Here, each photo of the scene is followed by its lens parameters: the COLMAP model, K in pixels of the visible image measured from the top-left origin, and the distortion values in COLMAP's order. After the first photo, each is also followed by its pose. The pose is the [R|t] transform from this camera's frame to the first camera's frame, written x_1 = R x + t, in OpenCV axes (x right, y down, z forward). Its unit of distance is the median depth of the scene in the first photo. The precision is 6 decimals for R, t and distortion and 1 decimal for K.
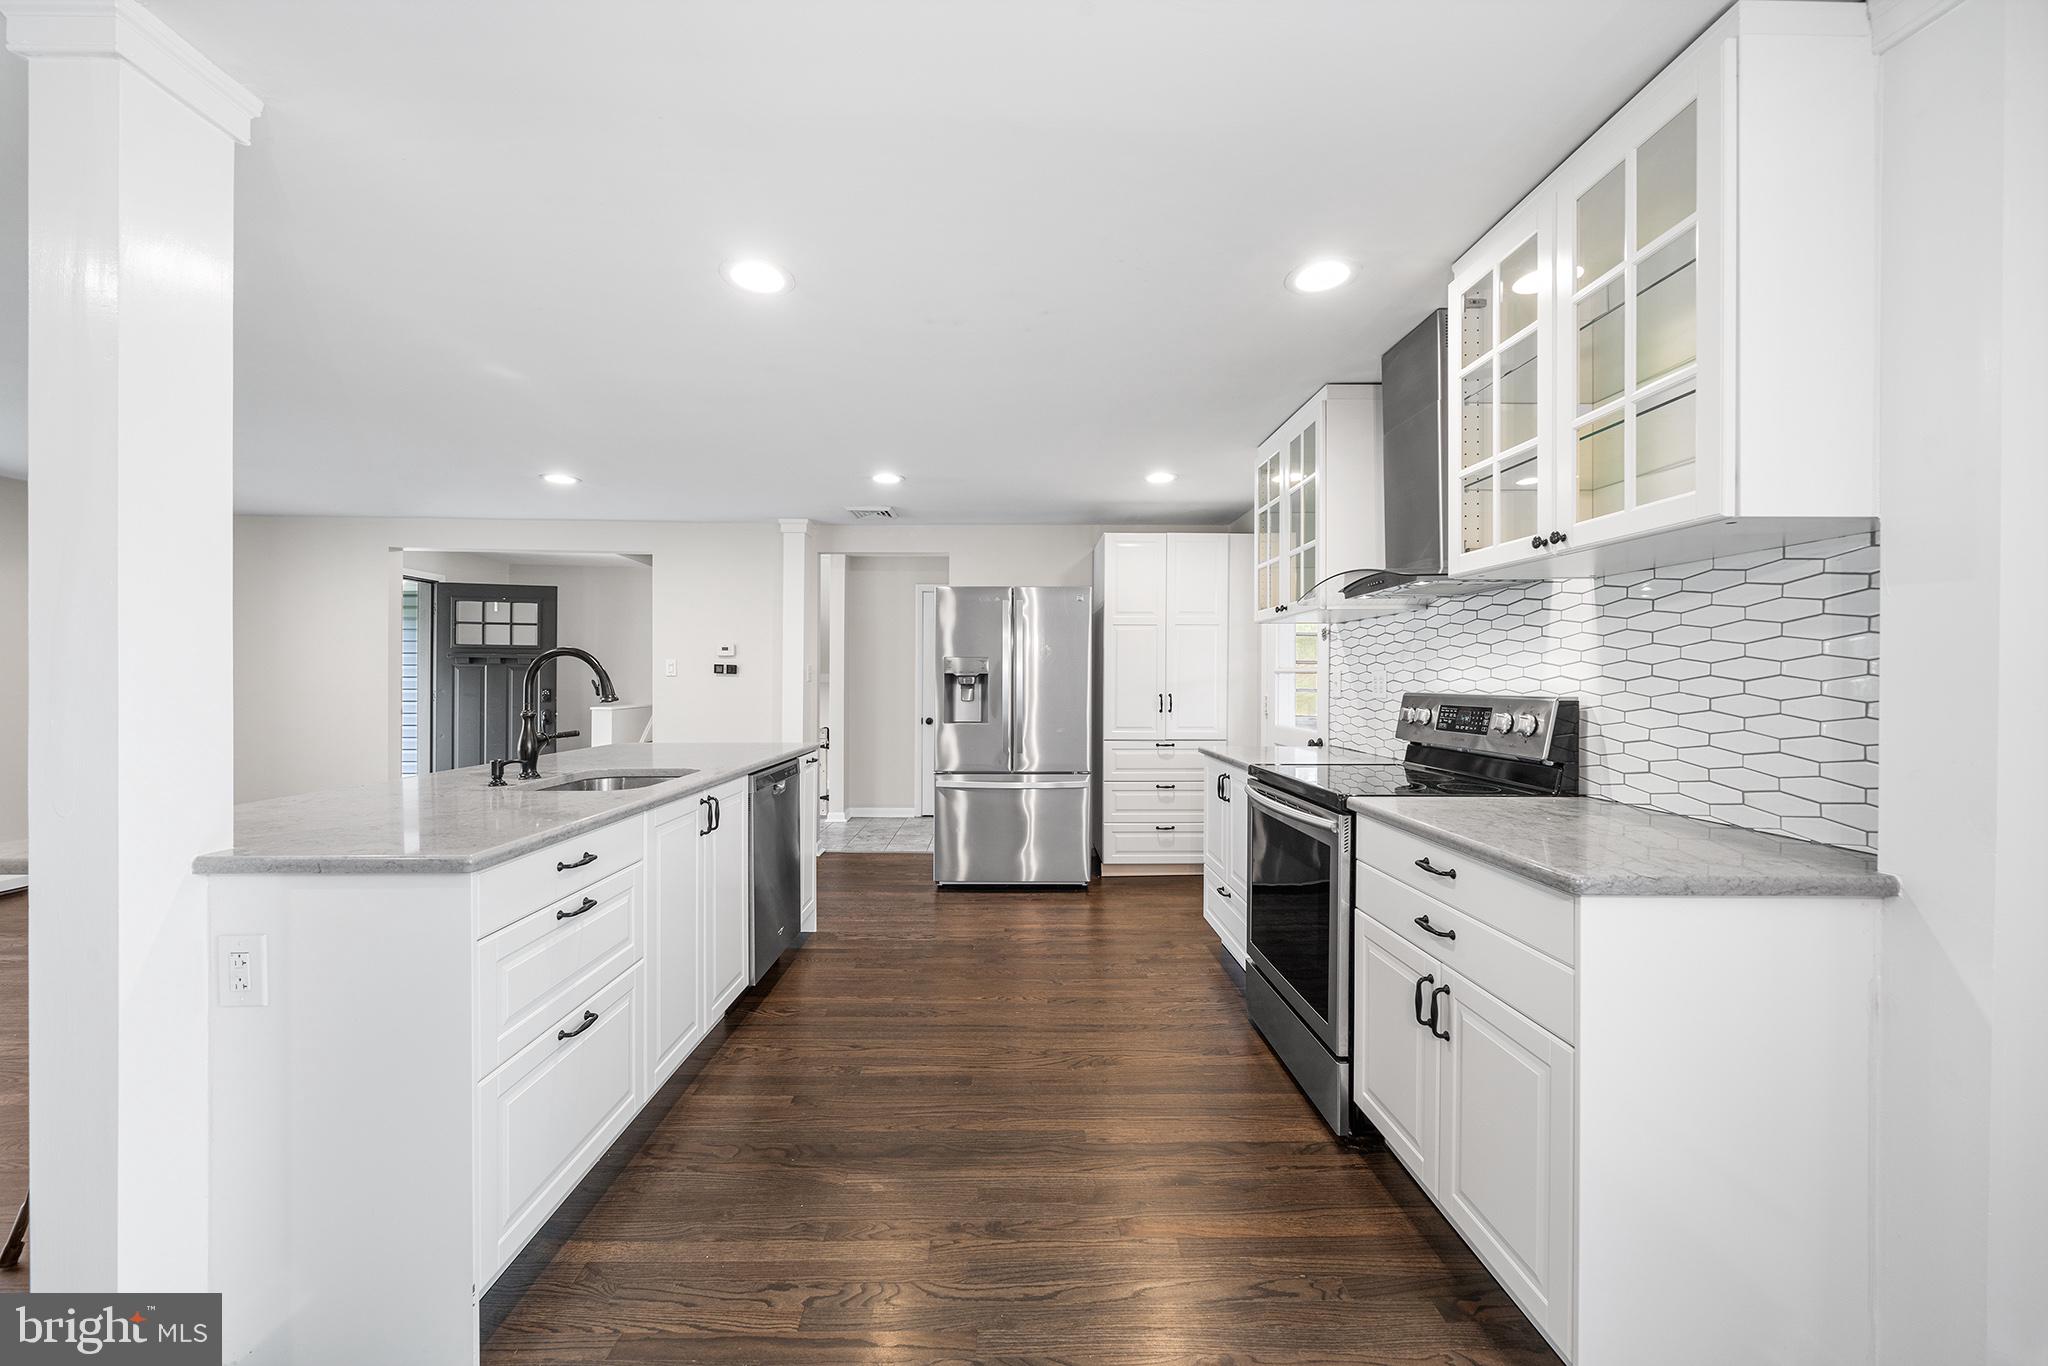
lens RADIAL K [[735.9, 0, 1024.0], [0, 735.9, 683.0], [0, 0, 1]] dist [-0.001241, -0.000065]
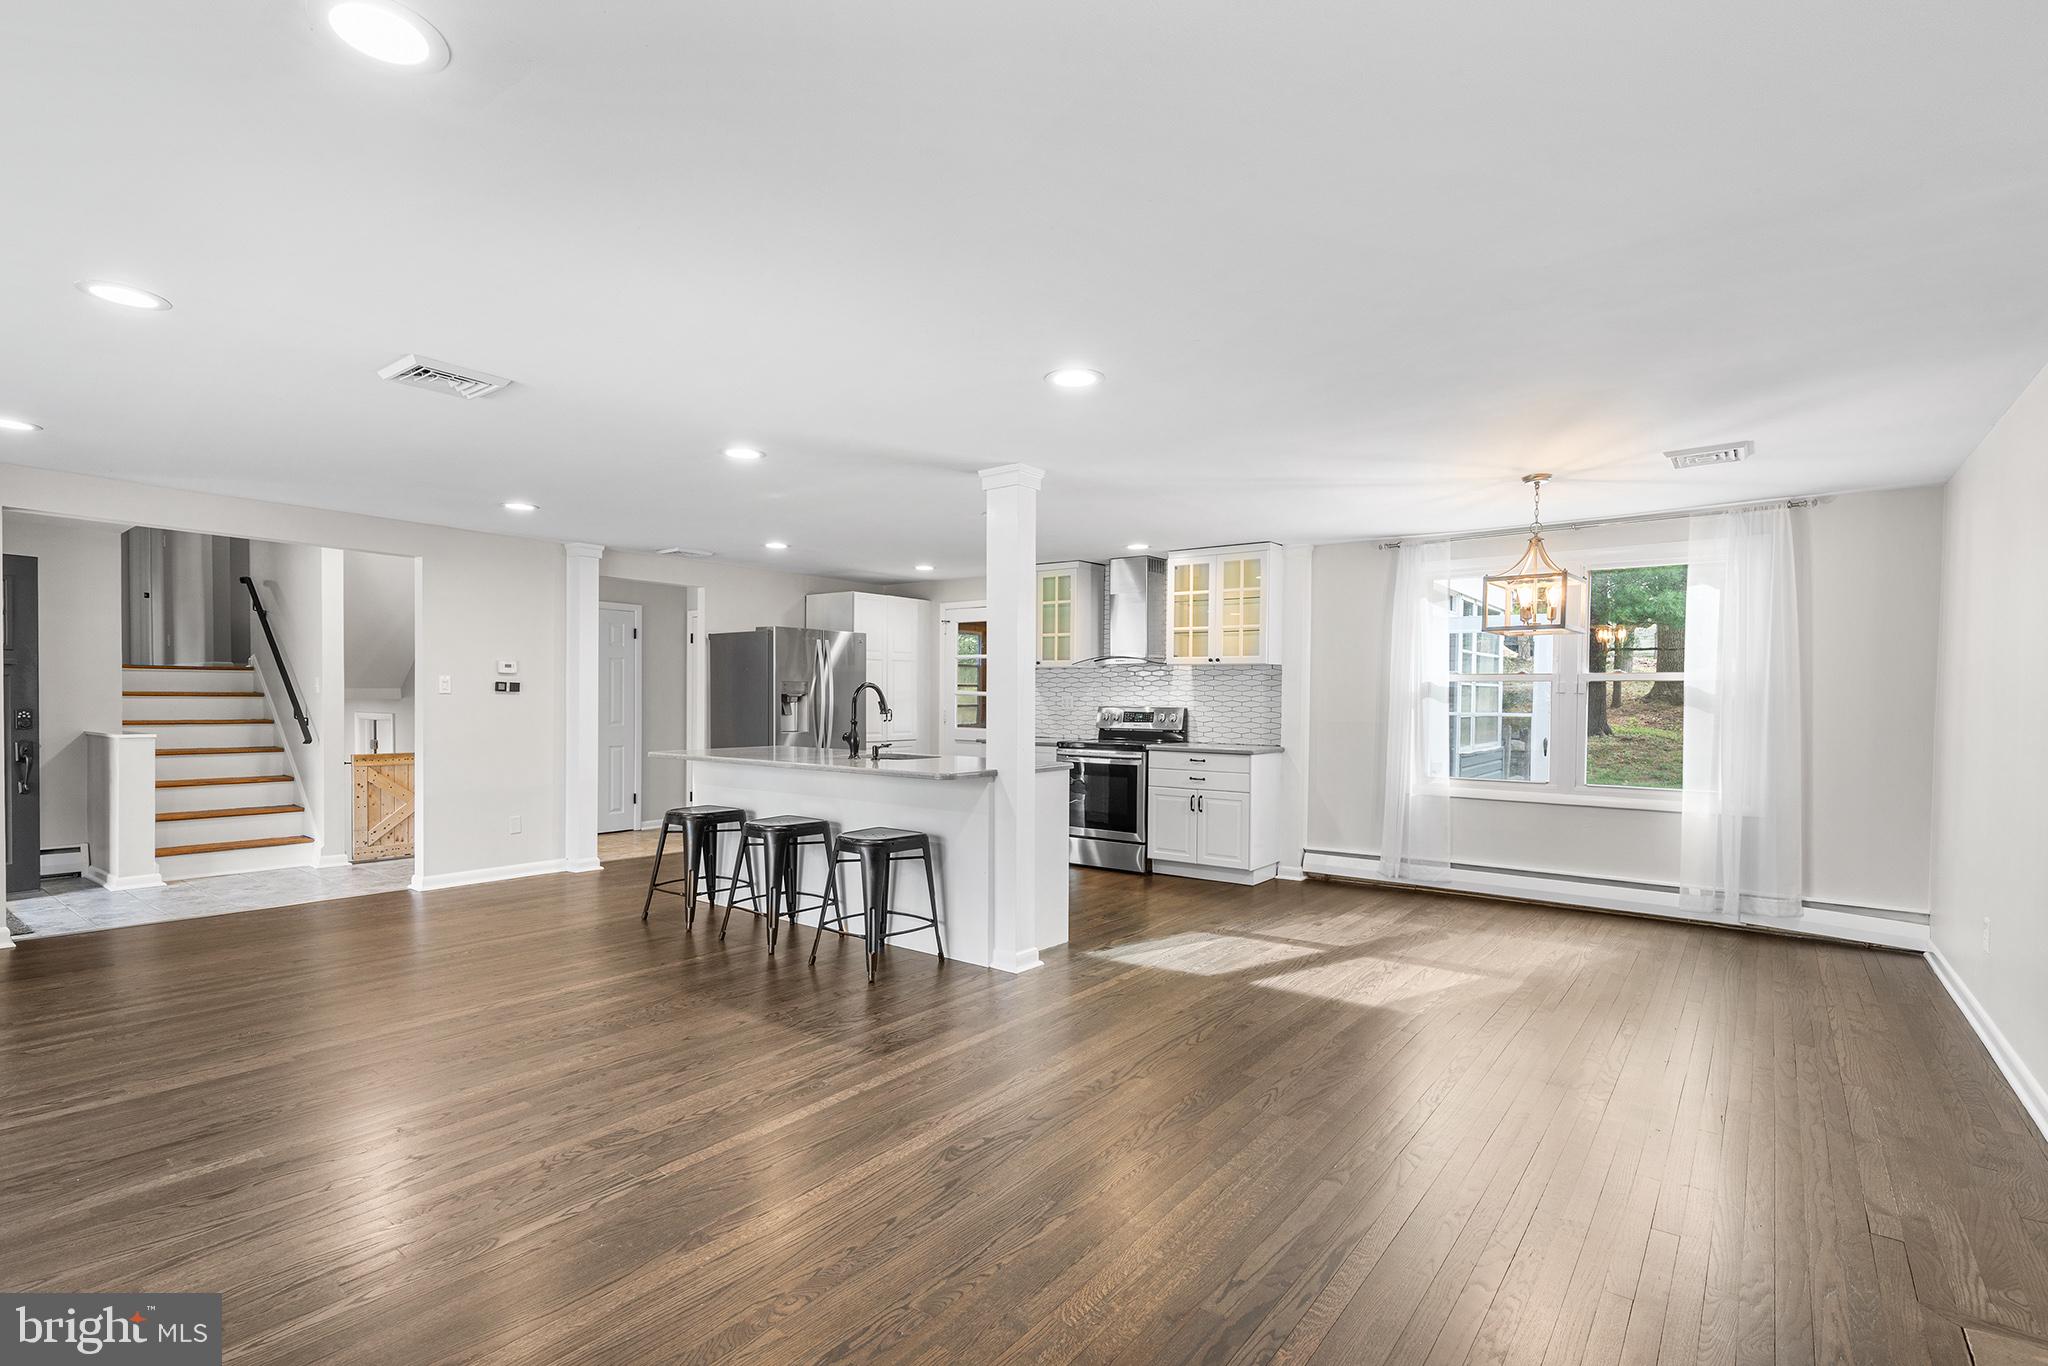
lens RADIAL K [[948.8, 0, 1022.7], [0, 948.8, 715.4], [0, 0, 1]] dist [0.001564, 0.000249]
pose [[0.612743, -0.012981, 0.790175, -2.528319], [-0.002563, 0.999827, 0.018412, -0.016218], [-0.790278, -0.013307, 0.612604, -0.745492]]
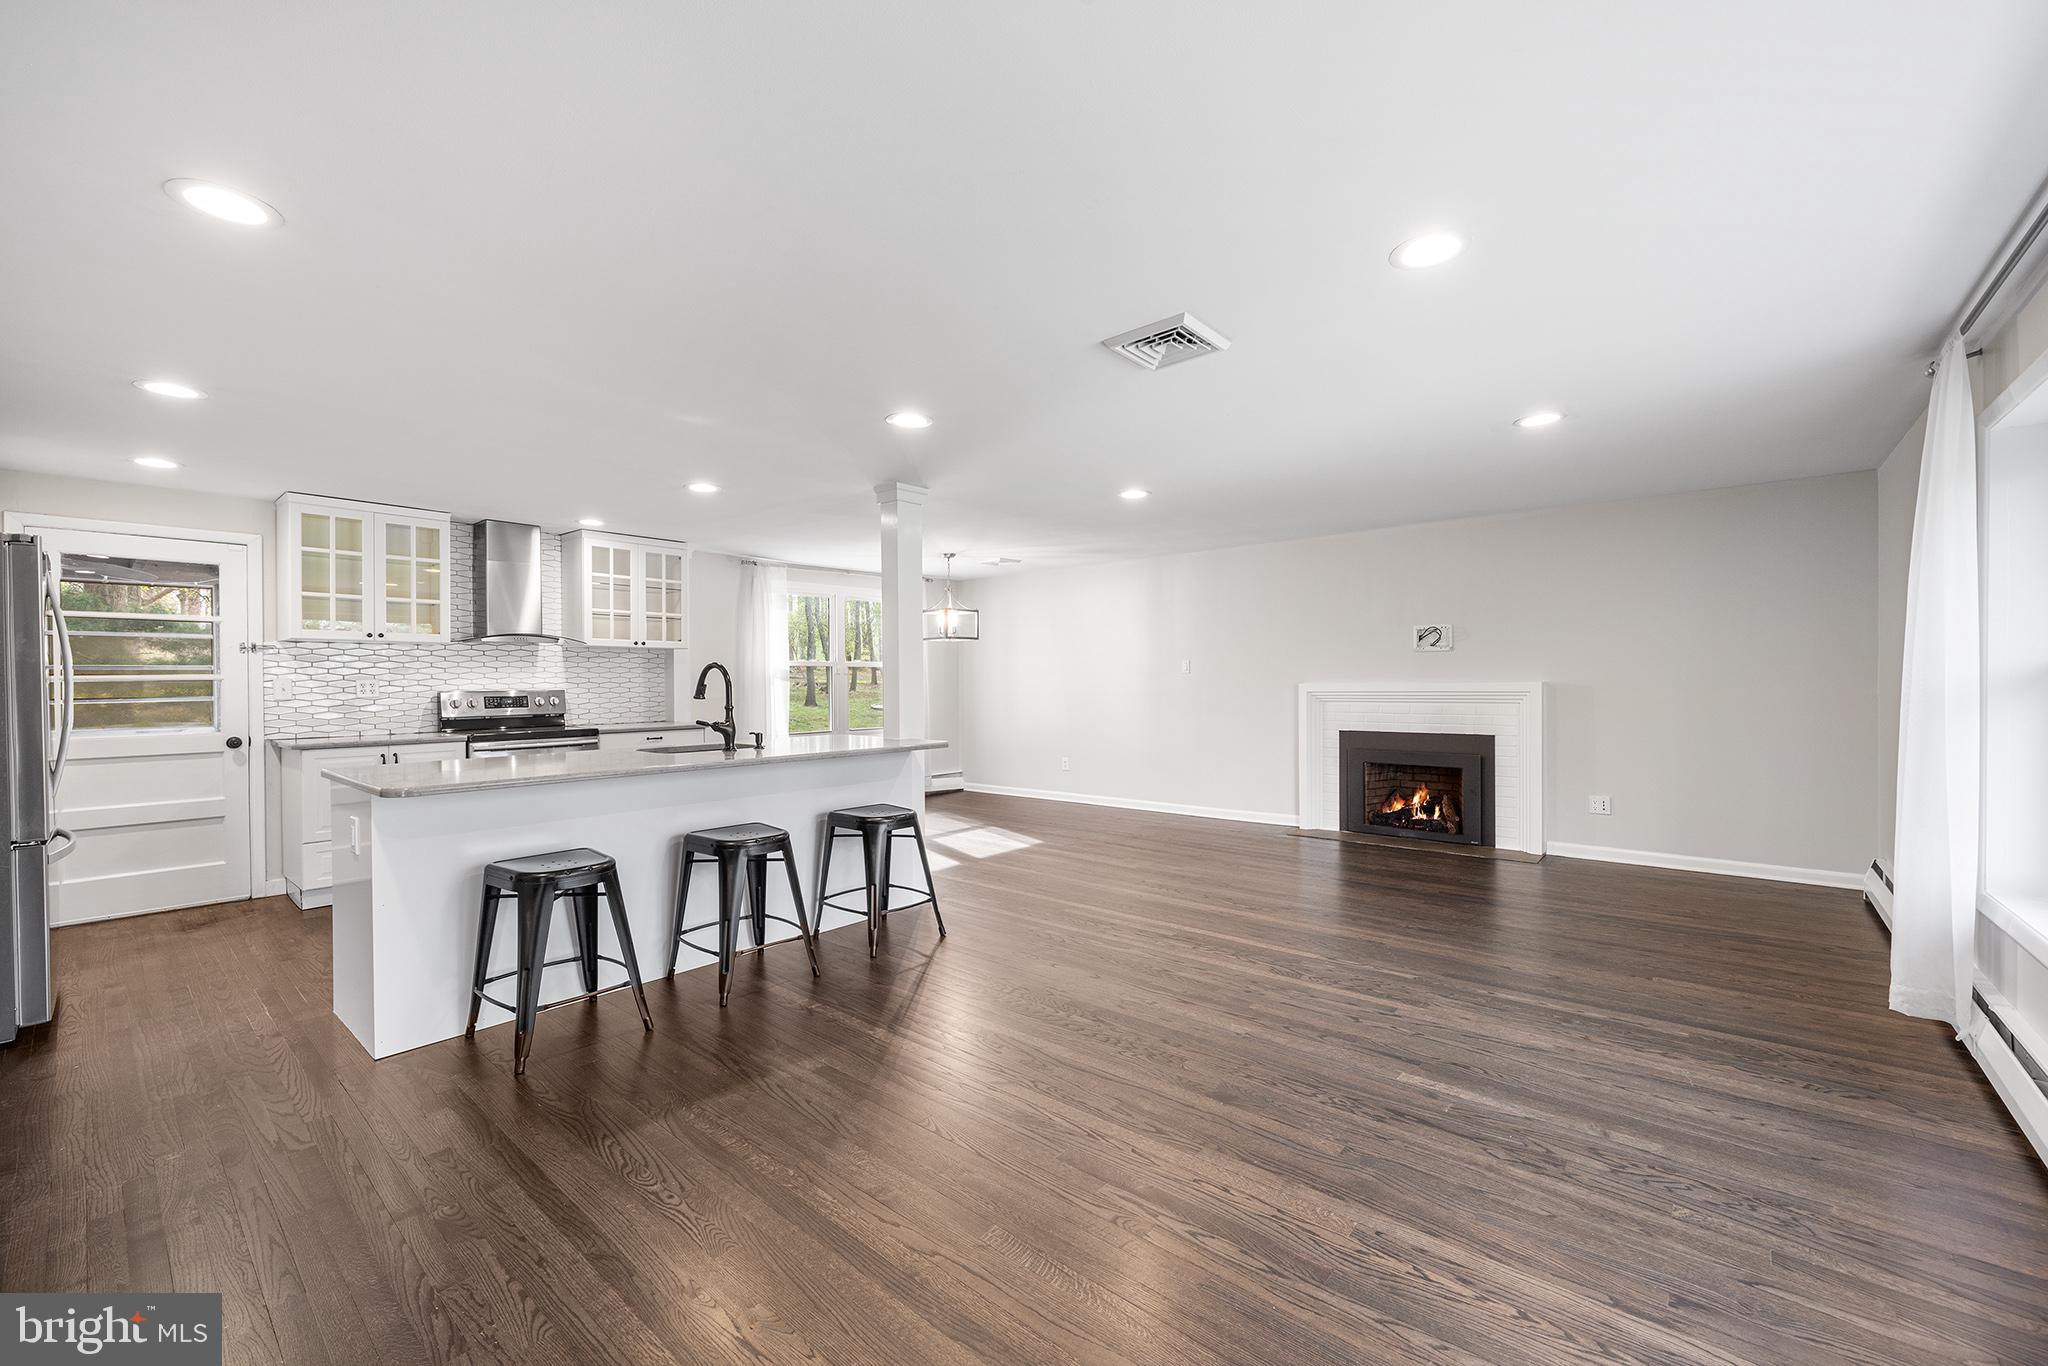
lens RADIAL K [[811.6, 0, 1024.0], [0, 811.6, 683.0], [0, 0, 1]] dist [-0.001310, -0.000028]
pose [[-0.750571, -0.000404, 0.660789, -2.543434], [0.006633, 0.999945, 0.008145, -0.019371], [-0.660756, 0.010496, -0.750527, 2.124836]]
